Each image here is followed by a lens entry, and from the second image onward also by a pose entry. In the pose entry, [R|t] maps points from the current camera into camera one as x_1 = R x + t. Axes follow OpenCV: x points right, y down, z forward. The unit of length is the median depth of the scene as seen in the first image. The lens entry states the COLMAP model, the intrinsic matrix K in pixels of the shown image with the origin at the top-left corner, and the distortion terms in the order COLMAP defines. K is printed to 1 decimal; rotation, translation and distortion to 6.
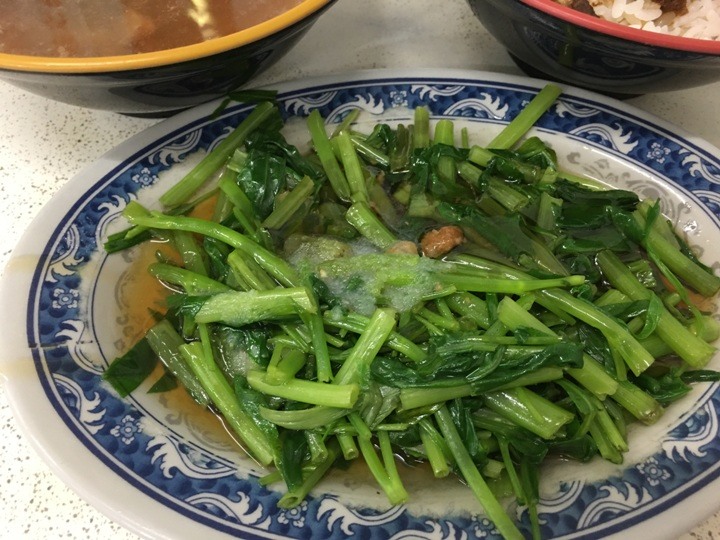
lens RADIAL K [[623.4, 0, 360.9], [0, 623.4, 269.6], [0, 0, 1]] dist [0.077206, -0.136493]
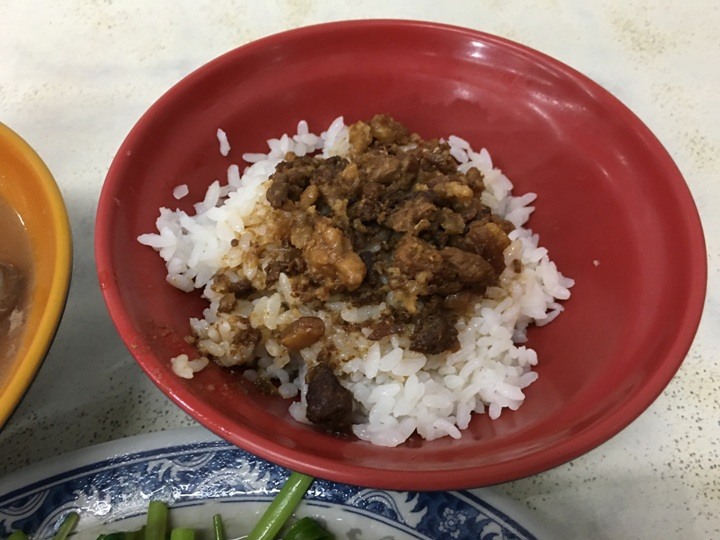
lens RADIAL K [[623.4, 0, 359.7], [0, 623.4, 265.7], [0, 0, 1]] dist [0.077206, -0.136493]
pose [[0.987894, -0.131991, 0.081513, 0.392648], [0.137996, 0.987736, -0.073040, -0.555358], [-0.070873, 0.083405, 0.993992, 0.205390]]
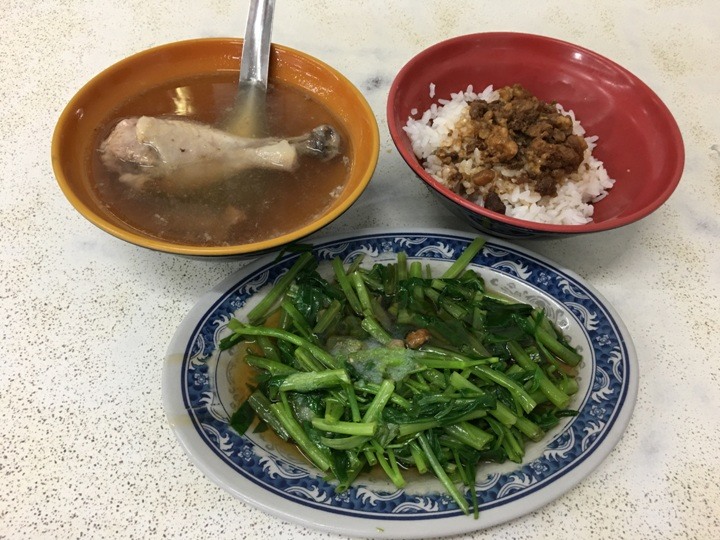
lens RADIAL K [[623.4, 0, 360.0], [0, 623.4, 267.7], [0, 0, 1]] dist [0.077206, -0.136493]
pose [[0.998453, -0.020440, 0.051706, -0.117204], [0.025339, 0.995065, -0.095931, -0.080226], [-0.049490, 0.097092, 0.994044, -0.740854]]
